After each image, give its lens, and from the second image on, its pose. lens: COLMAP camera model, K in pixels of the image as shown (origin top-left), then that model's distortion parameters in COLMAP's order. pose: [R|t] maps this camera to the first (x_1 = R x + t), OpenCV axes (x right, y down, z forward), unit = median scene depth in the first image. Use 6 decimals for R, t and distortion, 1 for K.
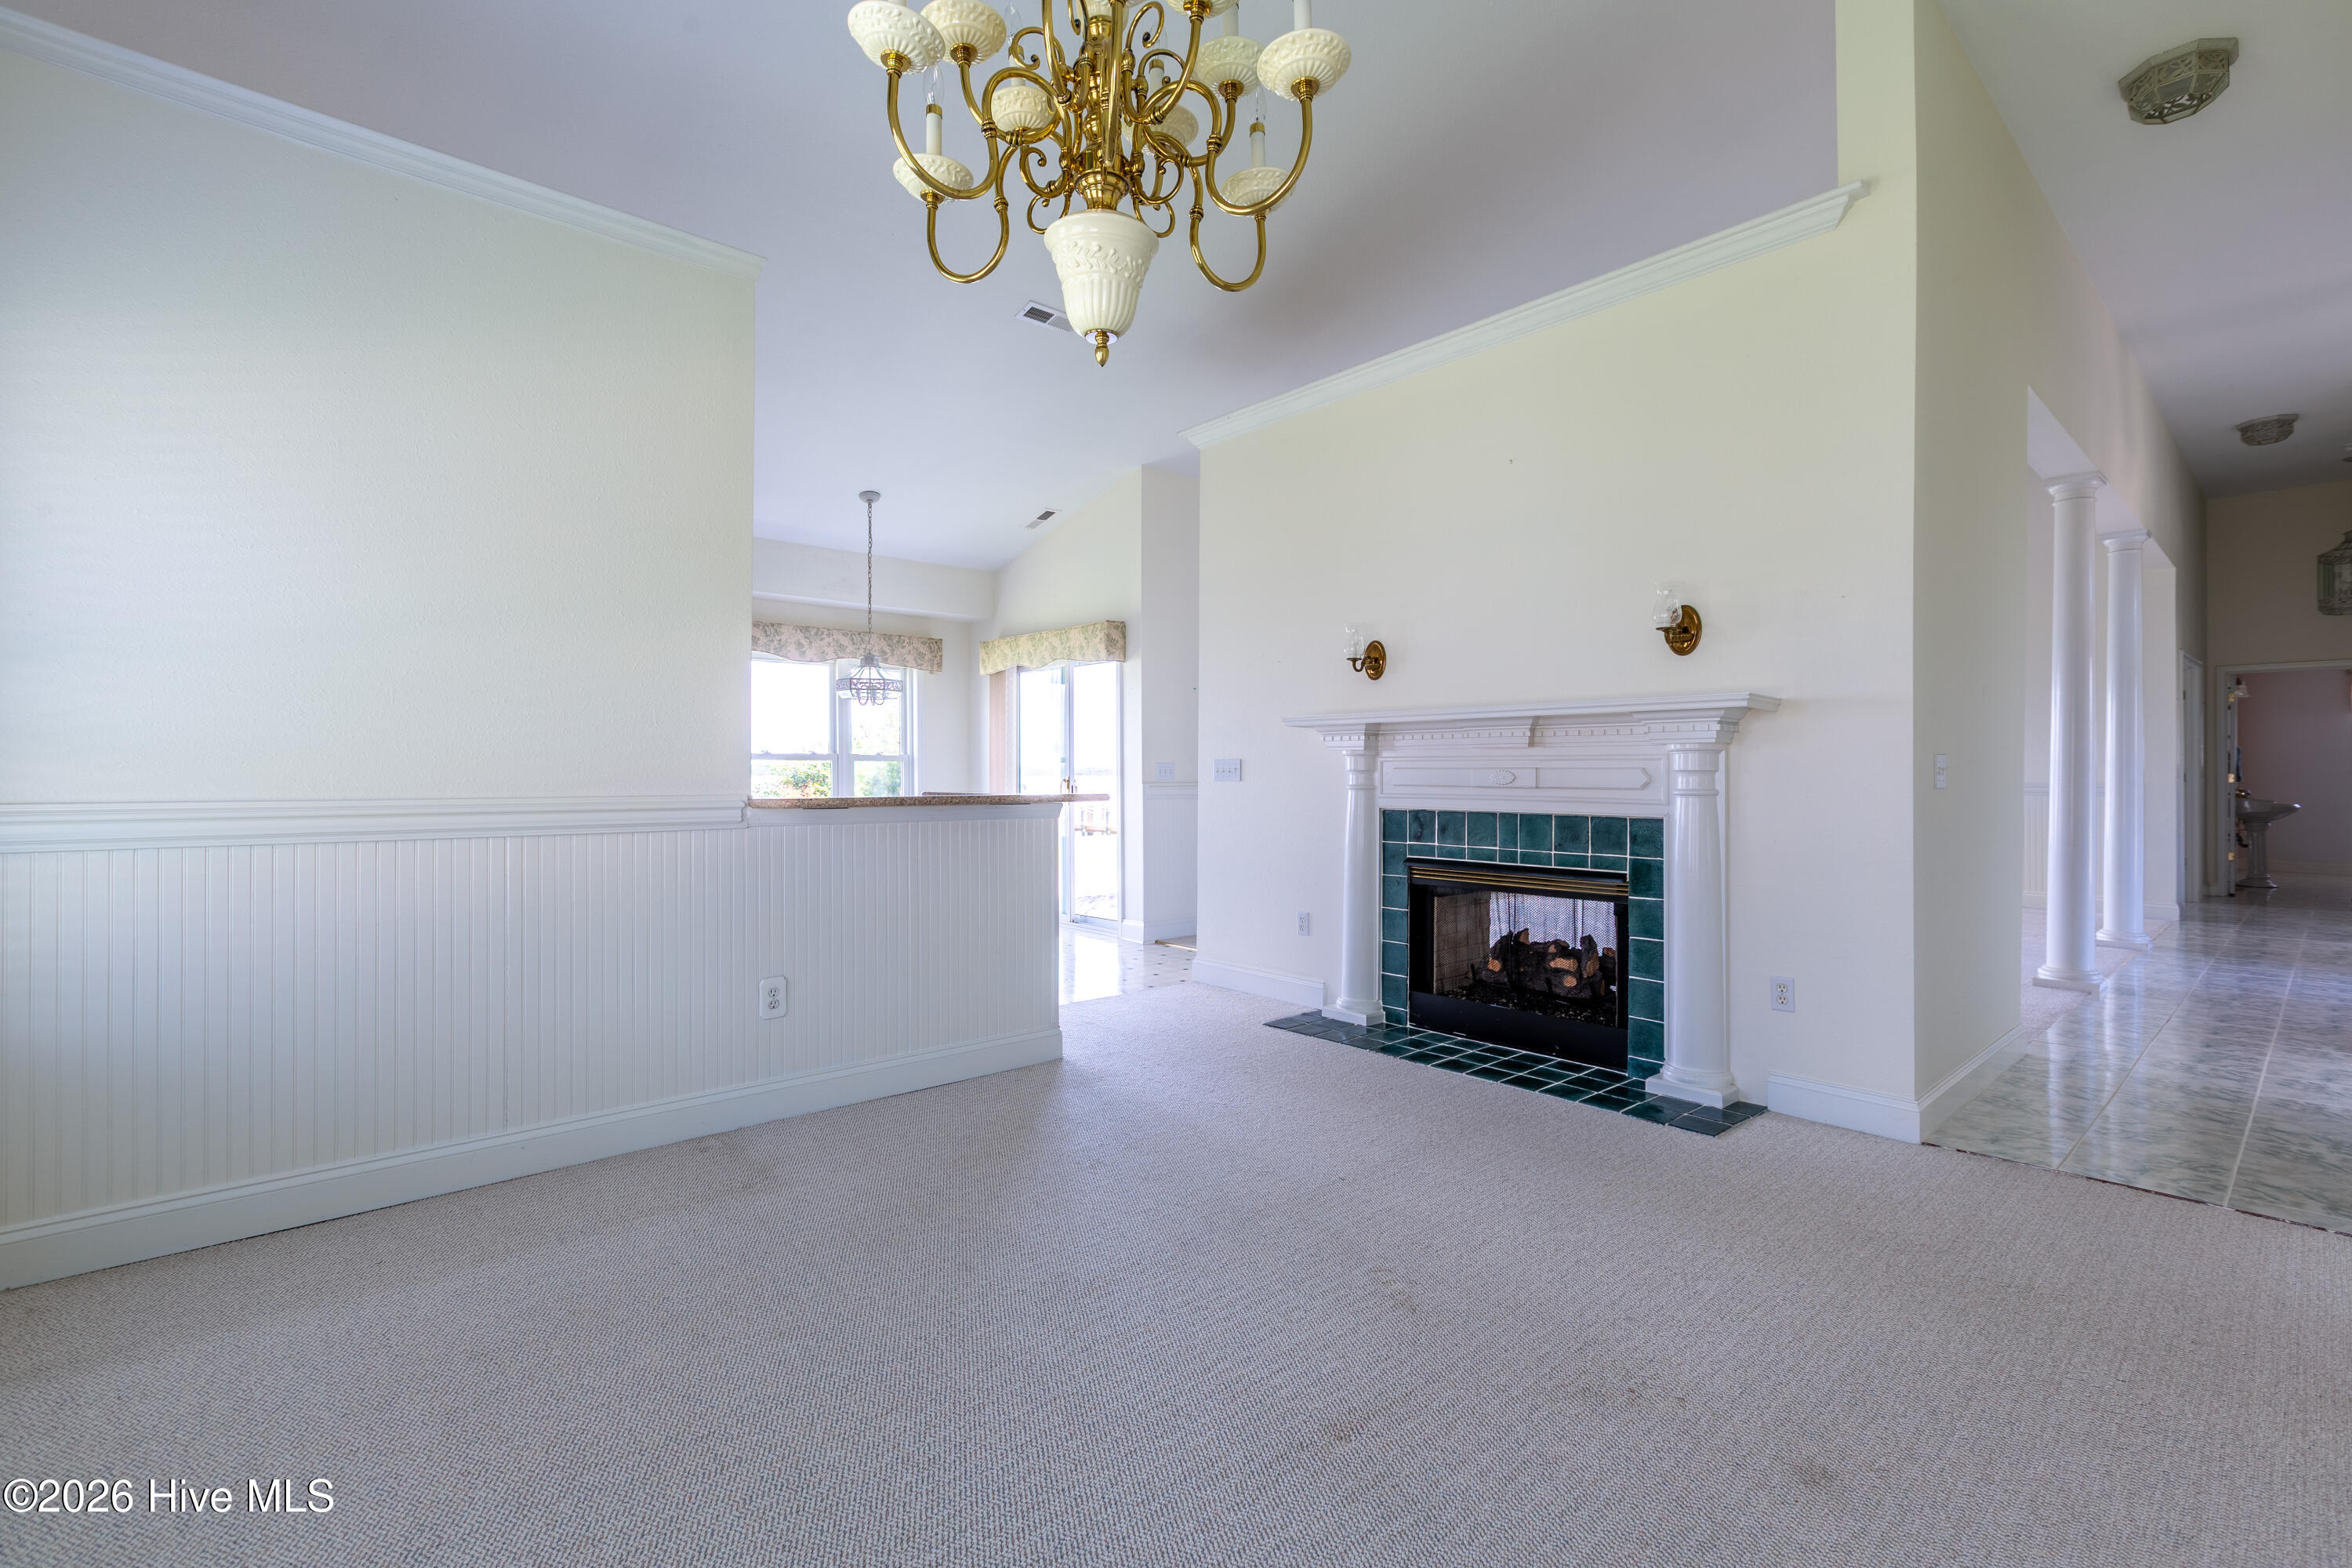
lens RADIAL K [[1033.8, 0, 1173.3], [0, 1033.8, 779.0], [0, 0, 1]] dist [-0.019688, 0.003380]
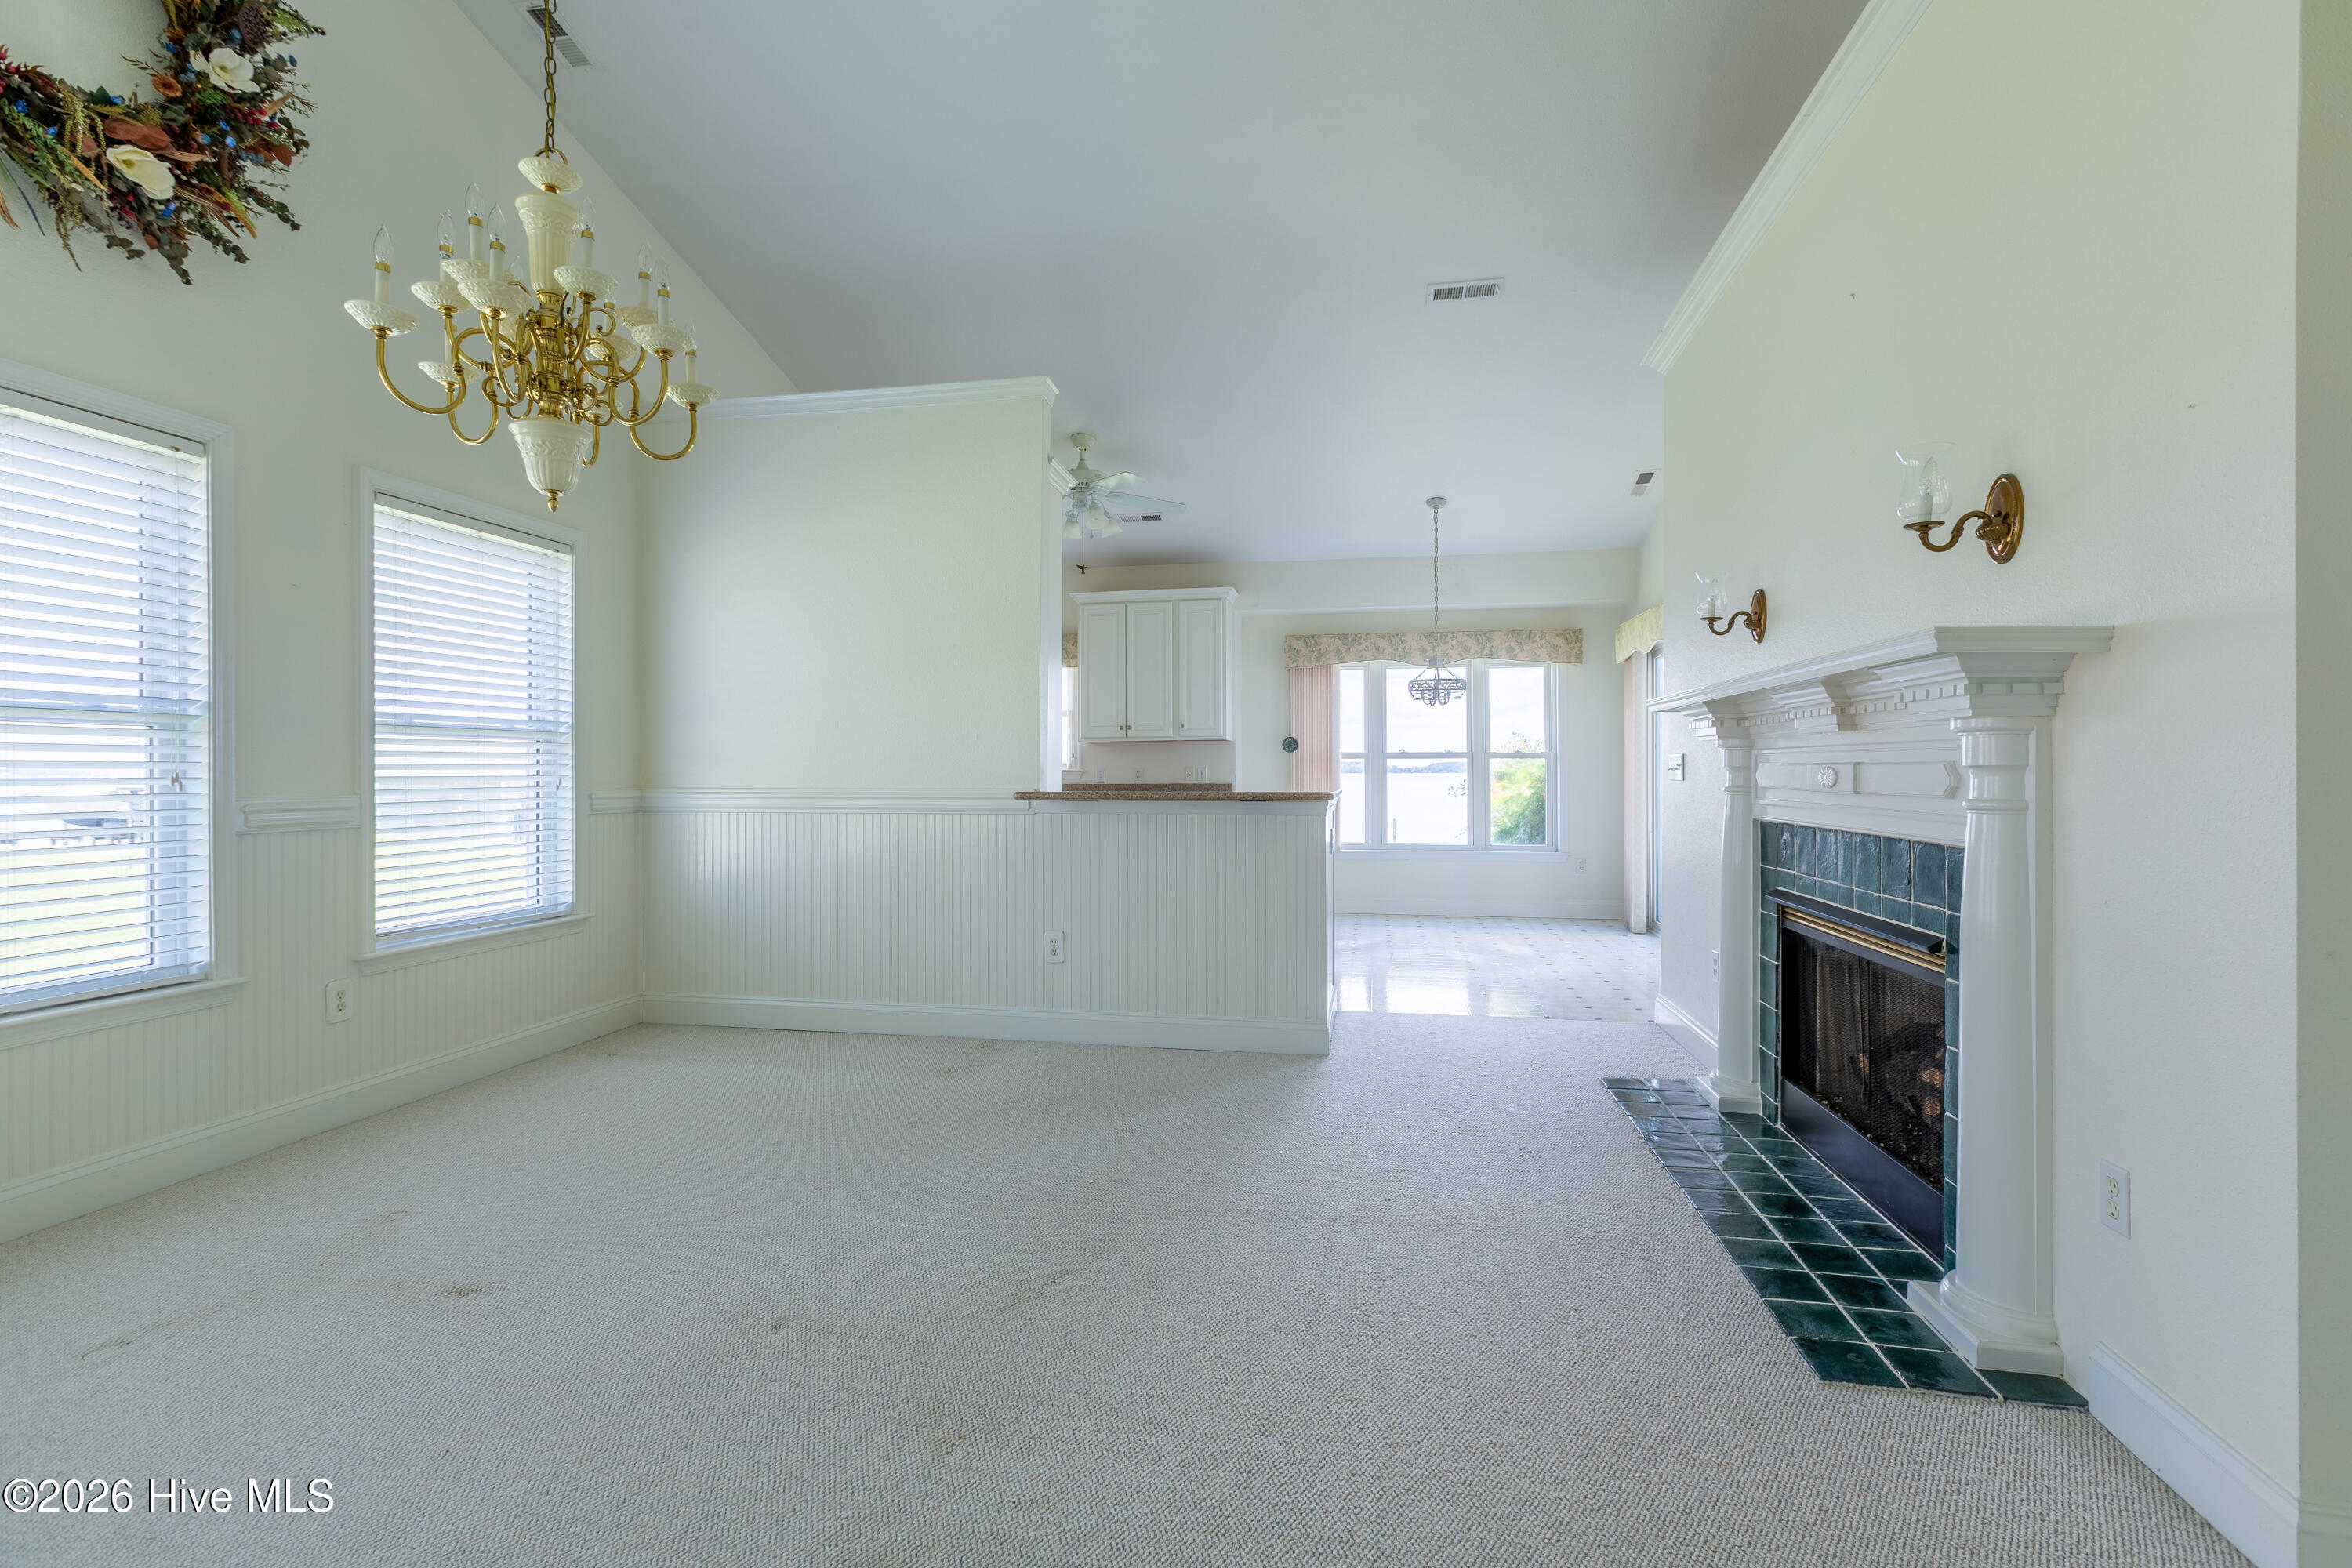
lens RADIAL K [[1033.8, 0, 1188.9], [0, 1033.8, 777.9], [0, 0, 1]] dist [-0.019688, 0.003380]
pose [[0.622957, 0.003488, -0.782248, 0.574590], [-0.001510, 0.999994, 0.003257, -0.002473], [0.782254, -0.000848, 0.622959, 0.260051]]
